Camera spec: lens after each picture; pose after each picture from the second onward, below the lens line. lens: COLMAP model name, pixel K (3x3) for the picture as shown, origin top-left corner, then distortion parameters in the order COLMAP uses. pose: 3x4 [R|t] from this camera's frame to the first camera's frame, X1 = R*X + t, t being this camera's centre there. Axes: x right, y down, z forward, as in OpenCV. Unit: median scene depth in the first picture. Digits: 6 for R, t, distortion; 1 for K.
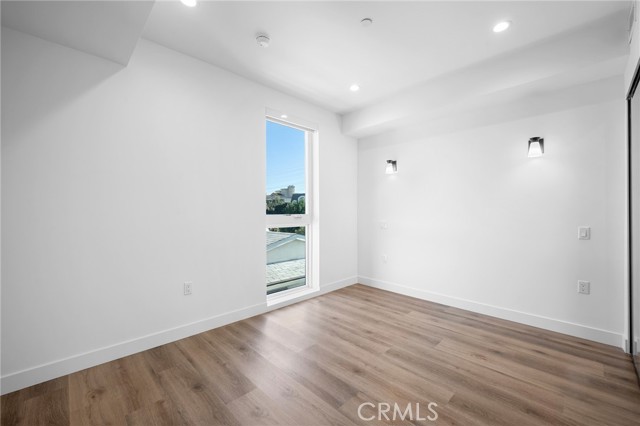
lens RADIAL K [[267.3, 0, 320.0], [0, 267.3, 213.0], [0, 0, 1]] dist [0.000688, -0.000058]
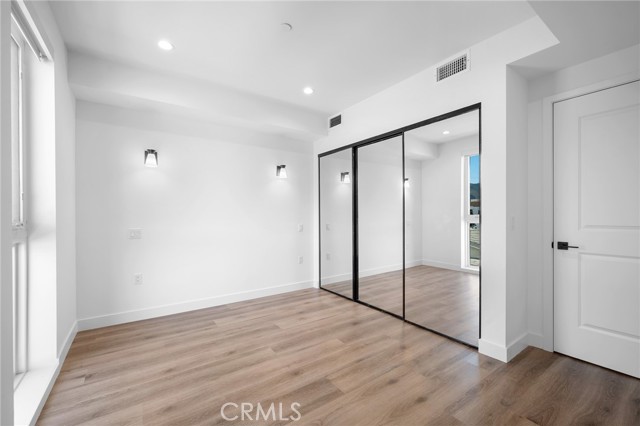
lens RADIAL K [[267.3, 0, 320.0], [0, 267.3, 213.0], [0, 0, 1]] dist [0.000688, -0.000058]
pose [[0.152065, 0.009892, 0.988321, -0.646941], [0.010772, 0.999874, -0.011665, -0.002832], [-0.988312, 0.012420, 0.151940, 0.566014]]
